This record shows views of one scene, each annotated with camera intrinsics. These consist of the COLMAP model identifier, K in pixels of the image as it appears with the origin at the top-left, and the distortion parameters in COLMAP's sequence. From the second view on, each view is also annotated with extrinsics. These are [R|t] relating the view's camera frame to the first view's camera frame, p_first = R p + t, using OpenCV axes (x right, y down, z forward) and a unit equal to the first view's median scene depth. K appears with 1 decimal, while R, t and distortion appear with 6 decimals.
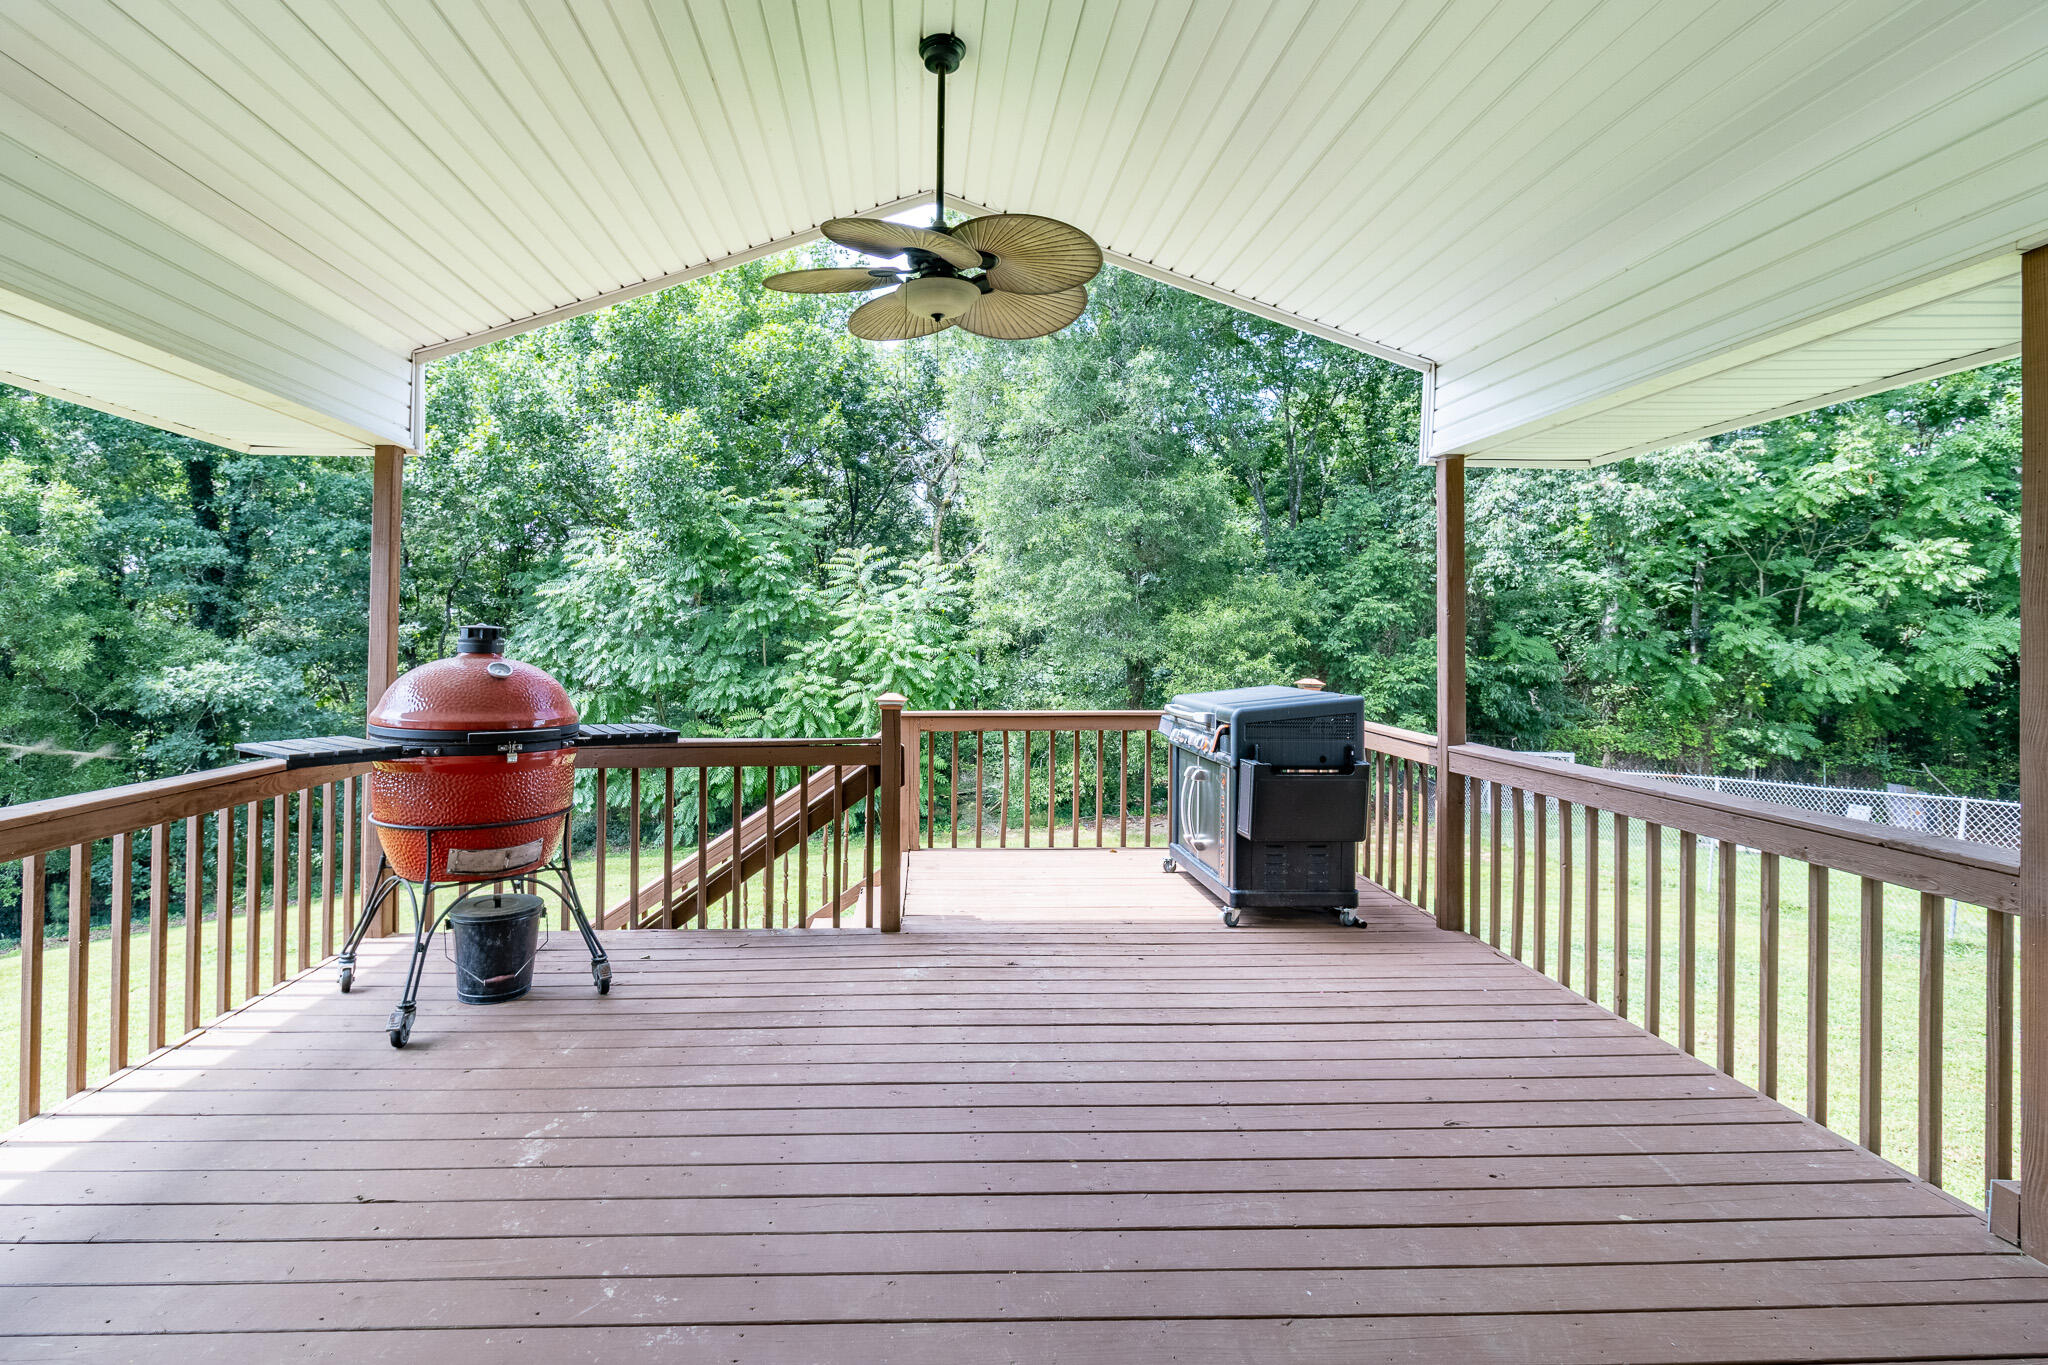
lens RADIAL K [[999.6, 0, 937.6], [0, 999.6, 626.7], [0, 0, 1]] dist [-0.002833, 0.000570]
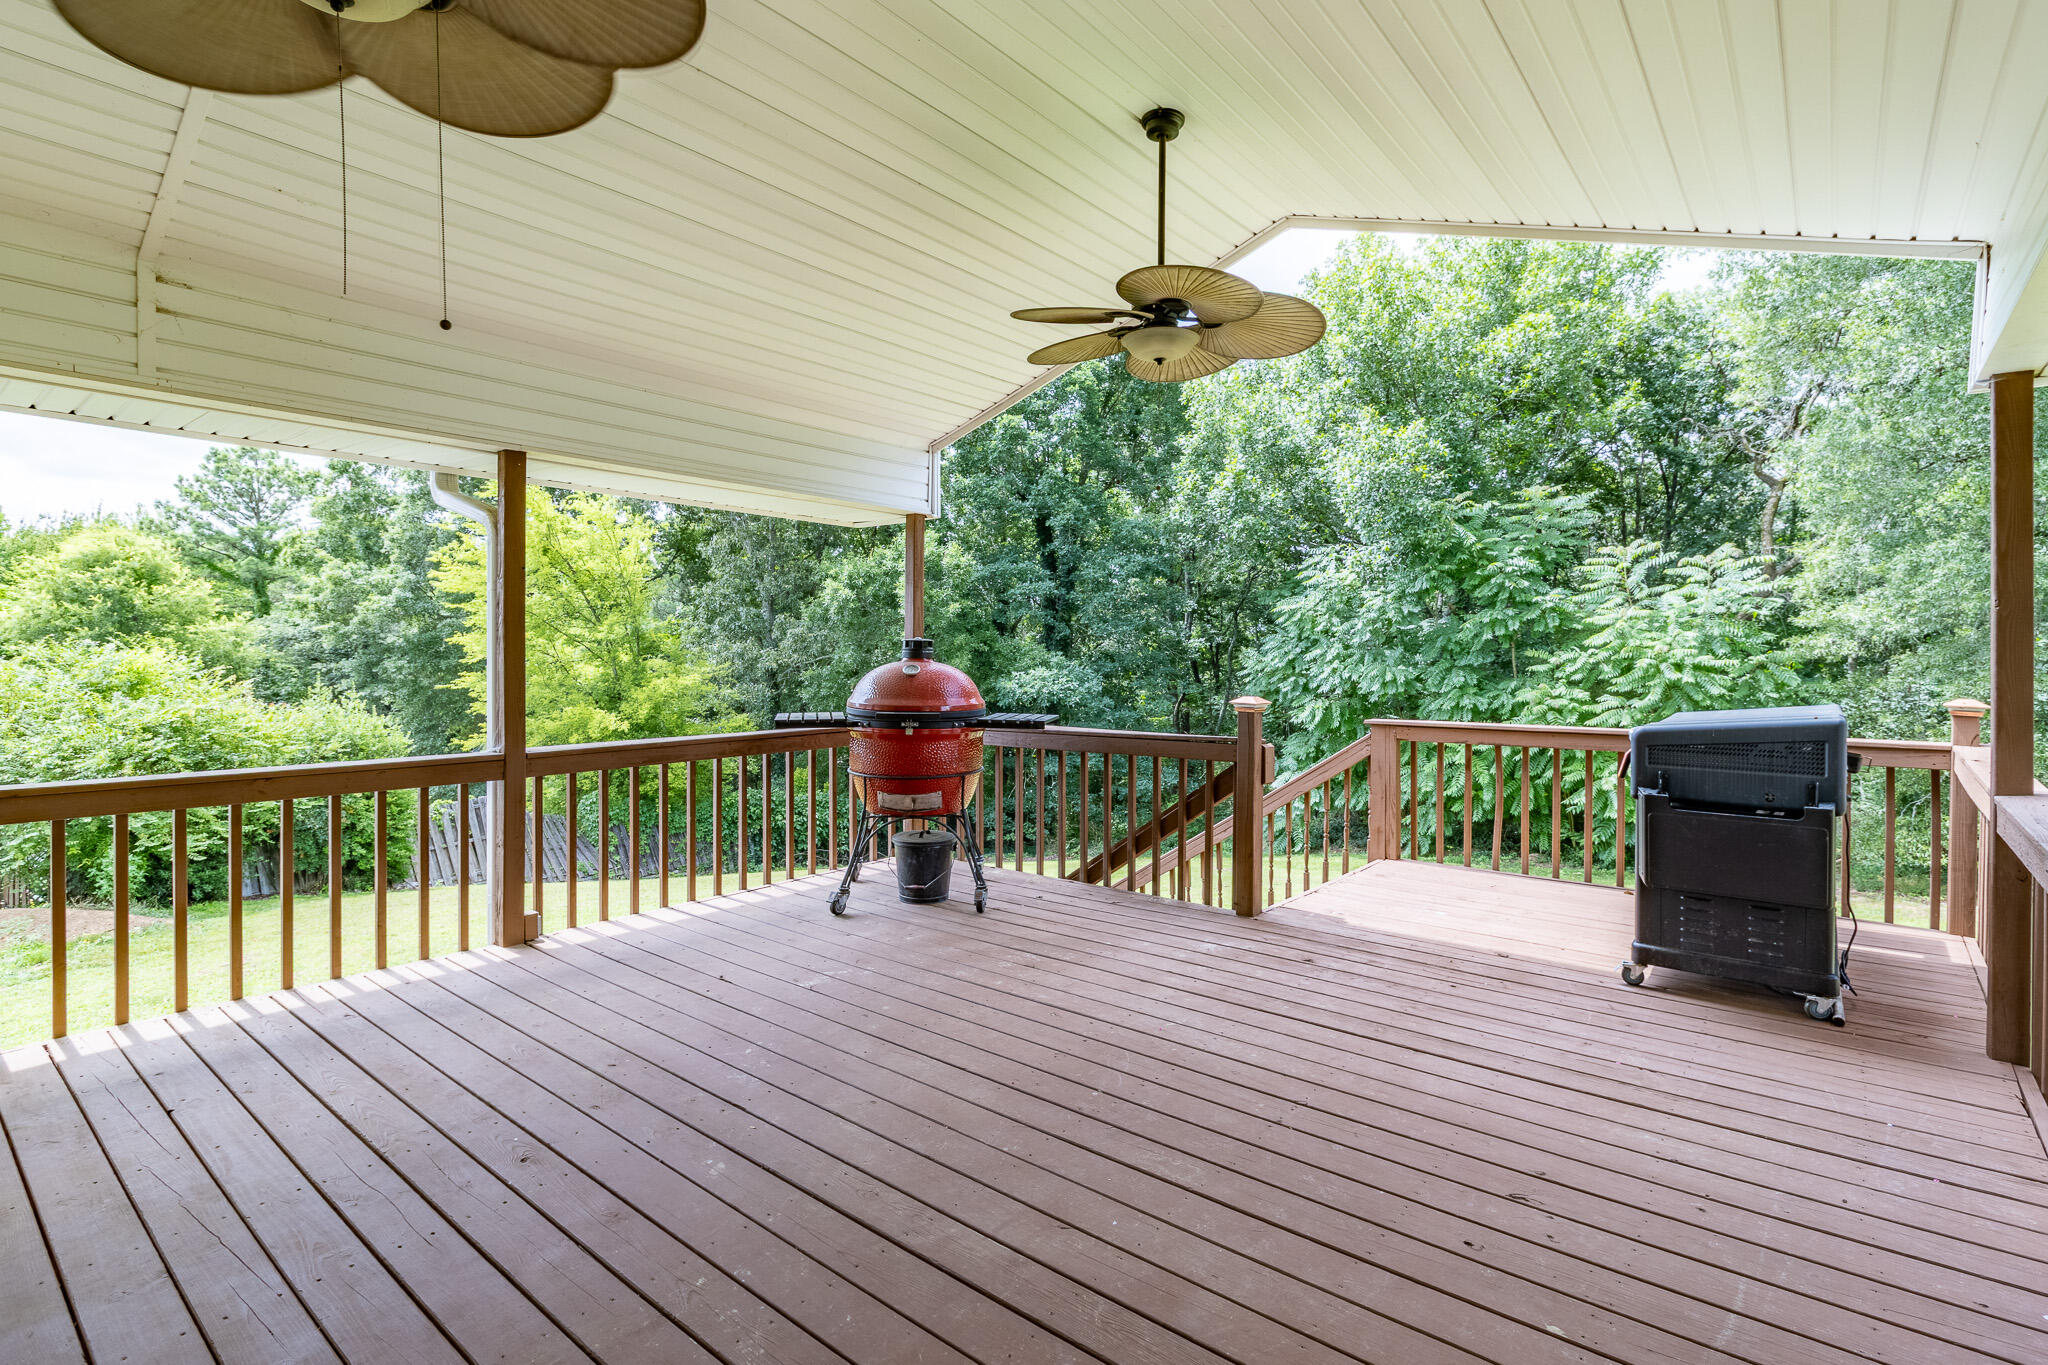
lens RADIAL K [[965.8, 0, 1027.6], [0, 965.8, 648.7], [0, 0, 1]] dist [-0.004324, -0.000176]
pose [[0.755106, -0.005218, -0.655582, 0.091977], [0.011811, 0.999914, 0.005645, 0.001154], [0.655496, -0.012006, 0.755103, 0.011149]]
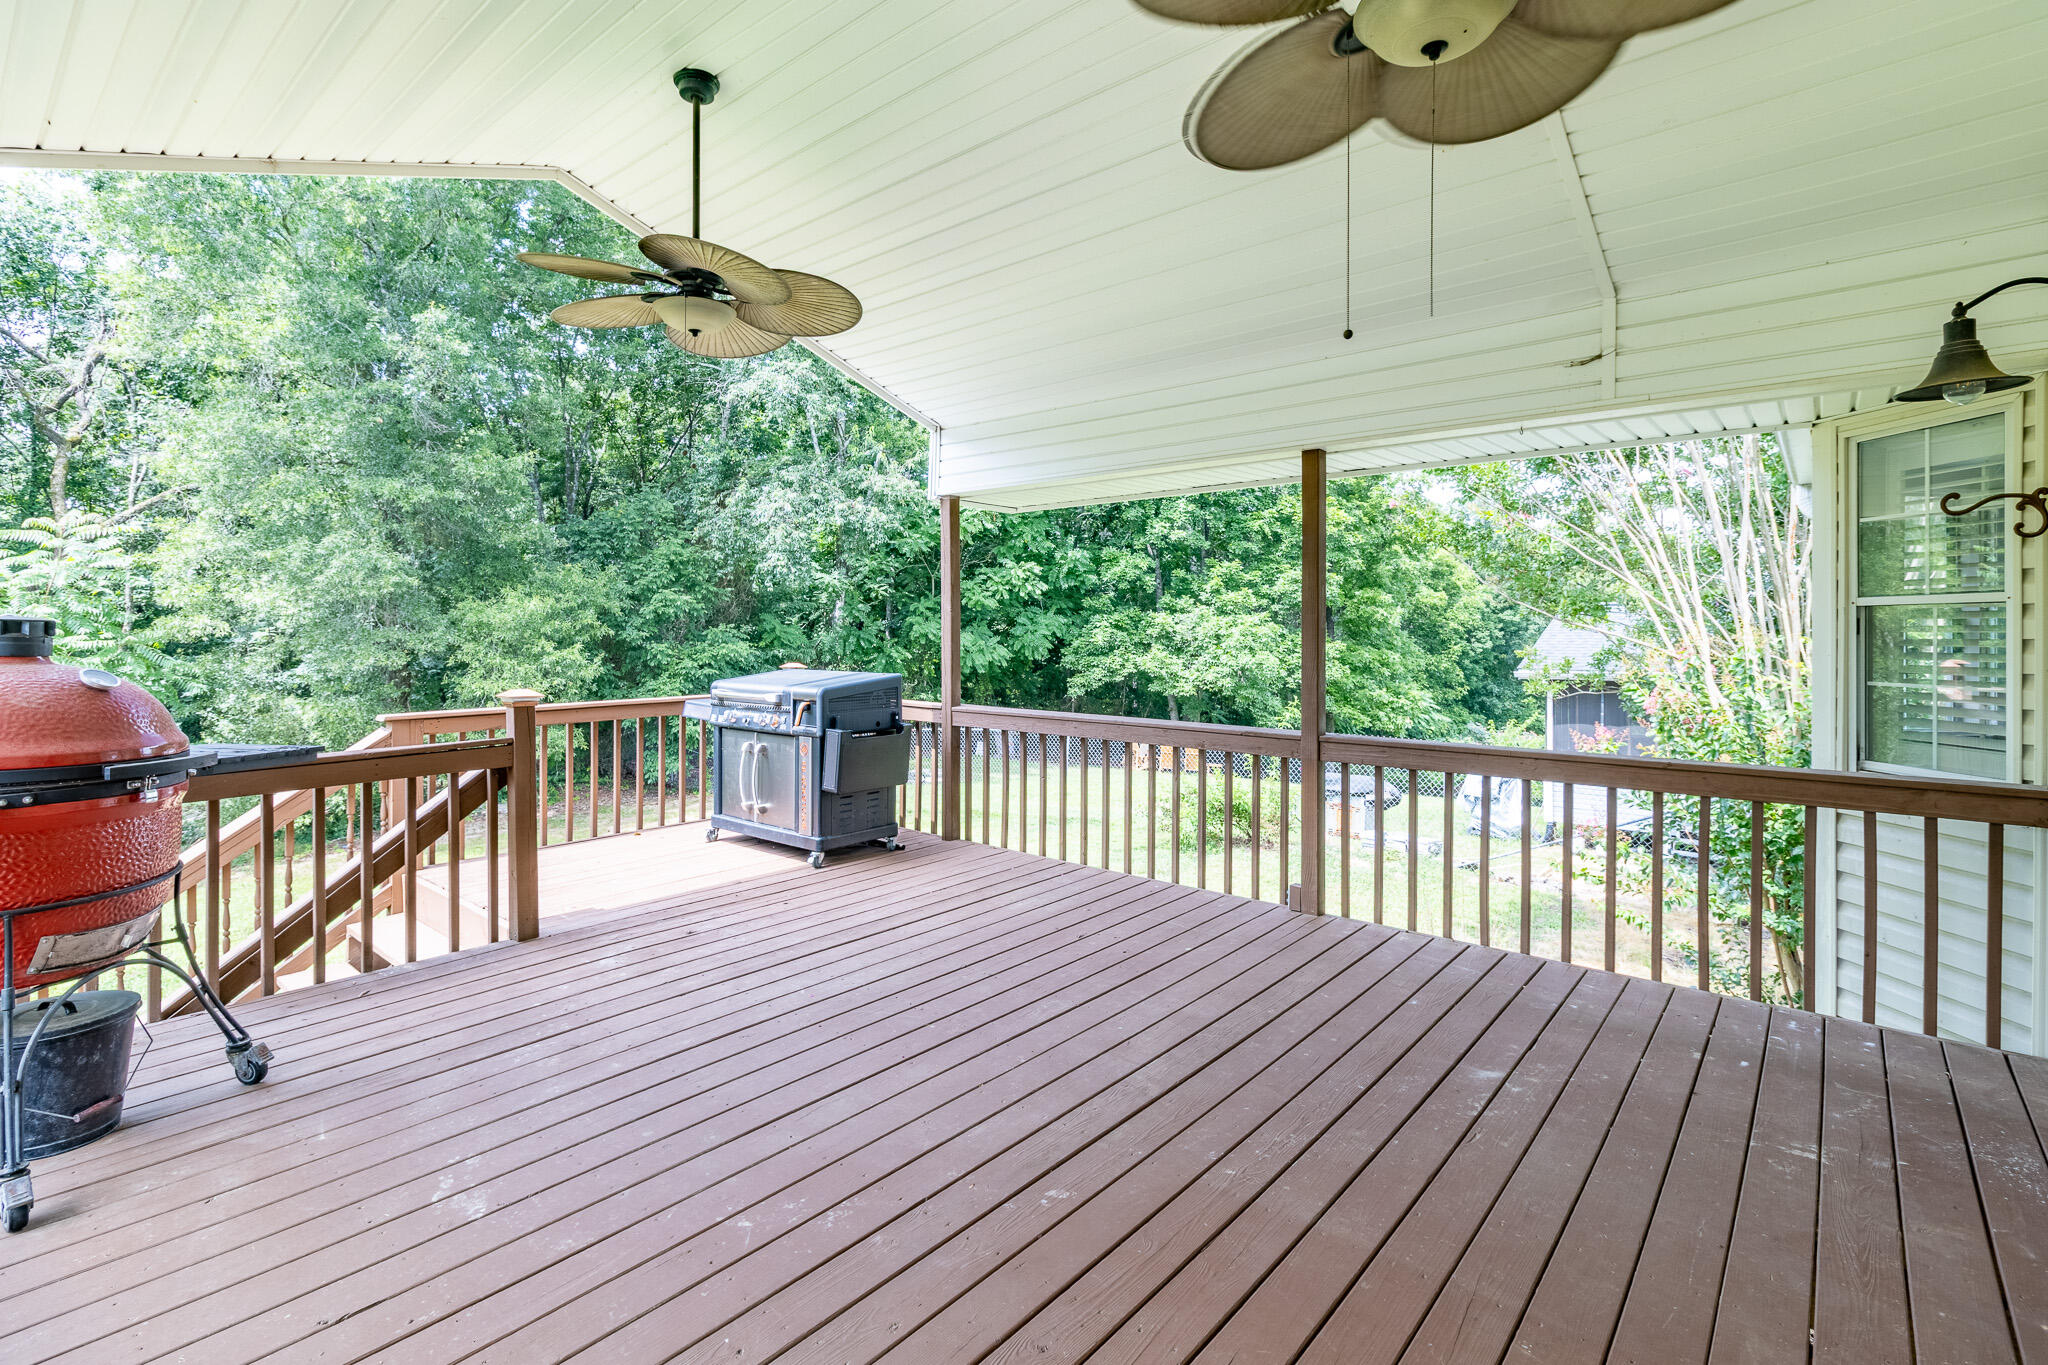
lens RADIAL K [[956.4, 0, 1072.5], [0, 956.4, 626.4], [0, 0, 1]] dist [0.000784, -0.000624]
pose [[0.650296, -0.000250, 0.759681, -0.079686], [-0.007846, 0.999944, 0.007046, -0.000651], [-0.759640, -0.010542, 0.650258, 0.003468]]
